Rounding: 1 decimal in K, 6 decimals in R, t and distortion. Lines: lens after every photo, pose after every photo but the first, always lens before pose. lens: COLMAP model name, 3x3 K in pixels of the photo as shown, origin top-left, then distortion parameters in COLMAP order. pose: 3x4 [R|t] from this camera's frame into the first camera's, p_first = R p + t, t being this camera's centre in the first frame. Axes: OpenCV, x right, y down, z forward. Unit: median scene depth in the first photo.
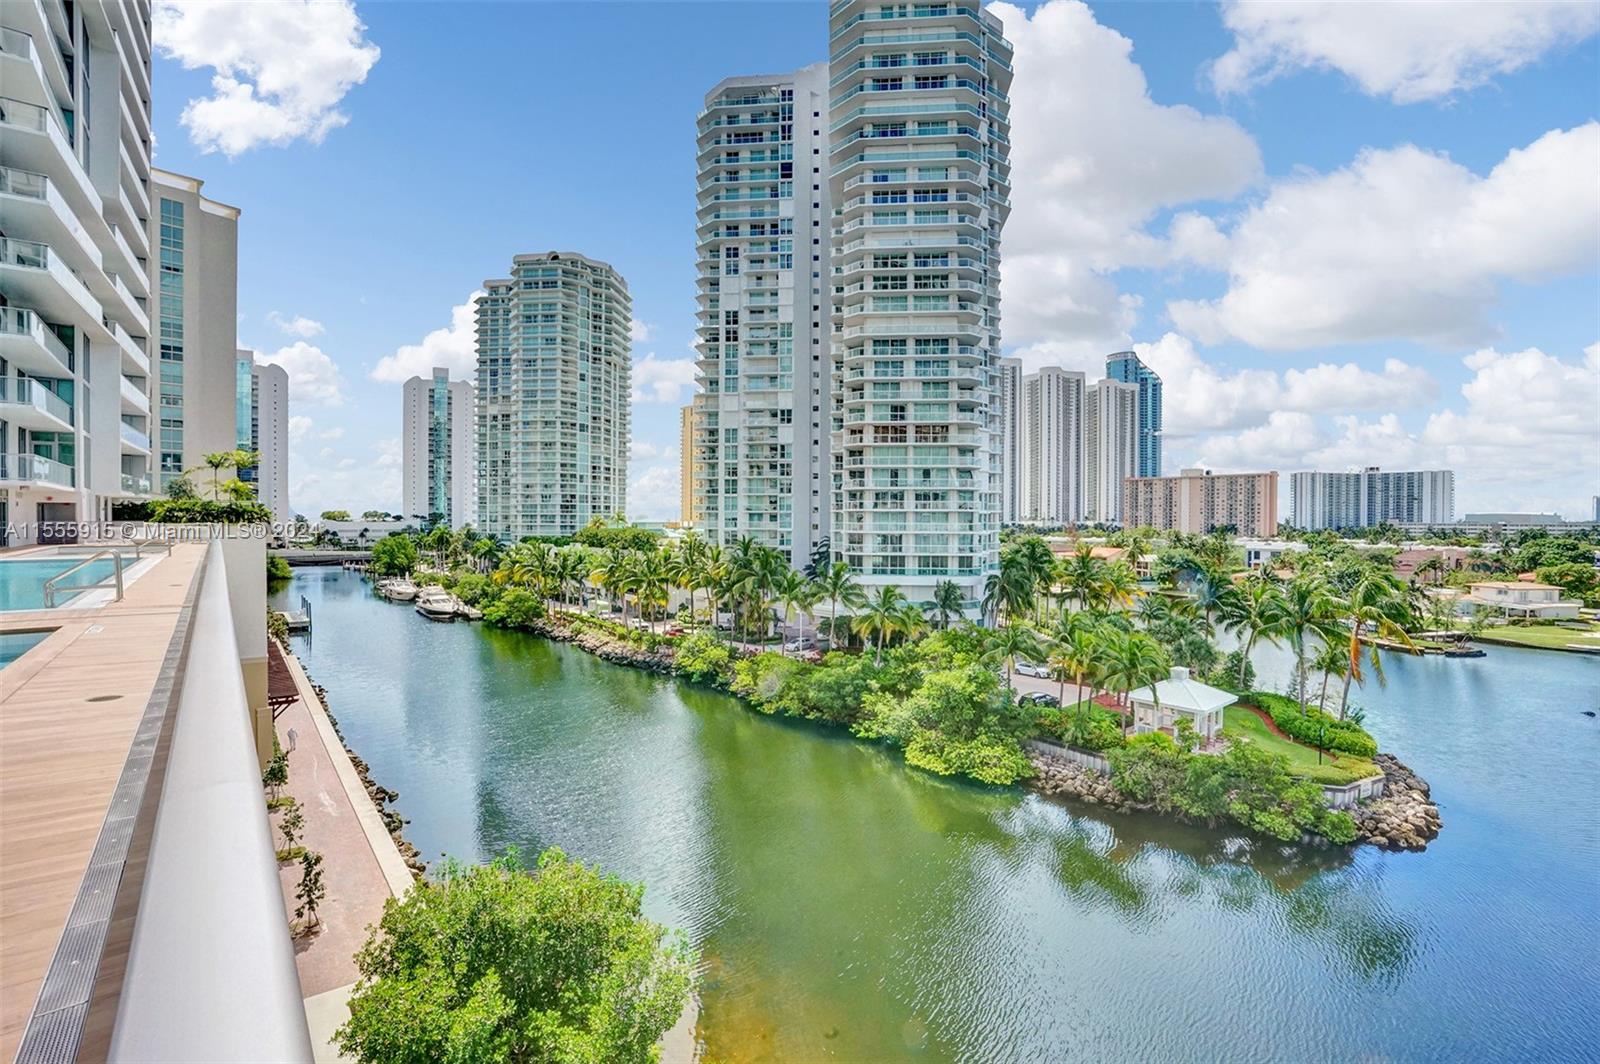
lens RADIAL K [[745.4, 0, 792.1], [0, 745.4, 525.5], [0, 0, 1]] dist [-0.069440, 0.031064]
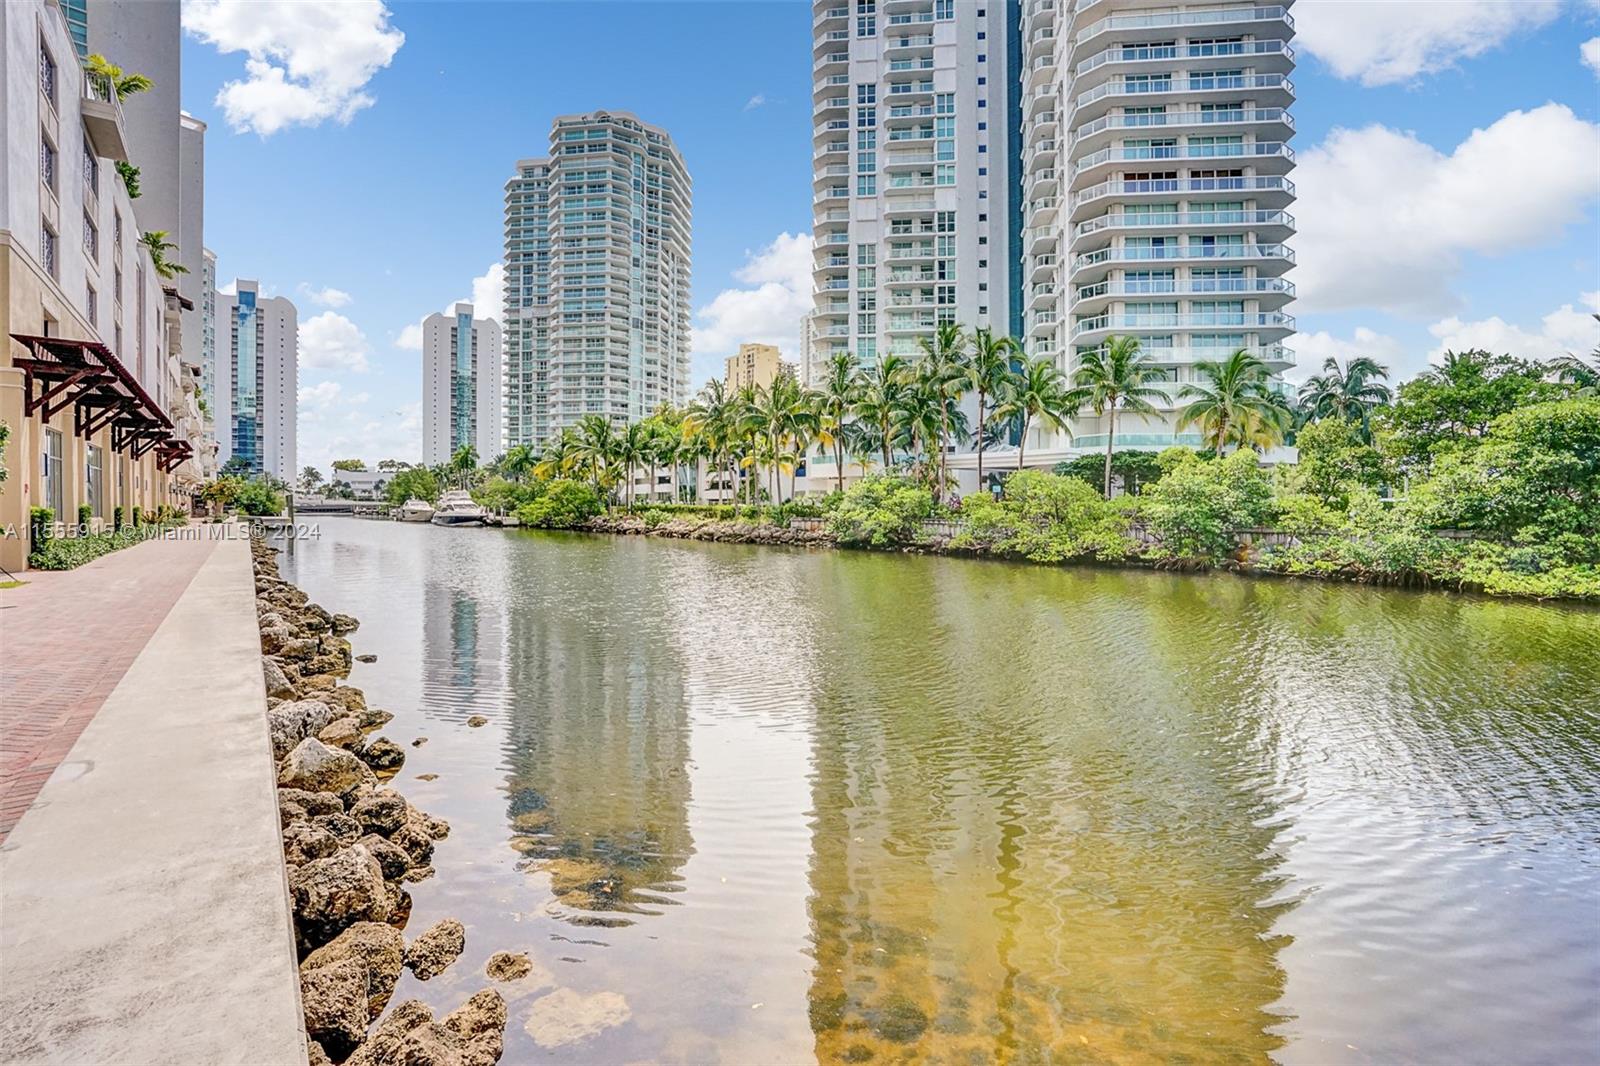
lens RADIAL K [[745.4, 0, 792.1], [0, 745.4, 526.5], [0, 0, 1]] dist [-0.069440, 0.031064]
pose [[0.999657, -0.000668, -0.026190, -0.090036], [0.000738, 0.999996, 0.002651, 0.094732], [0.026188, -0.002669, 0.999653, 0.185403]]
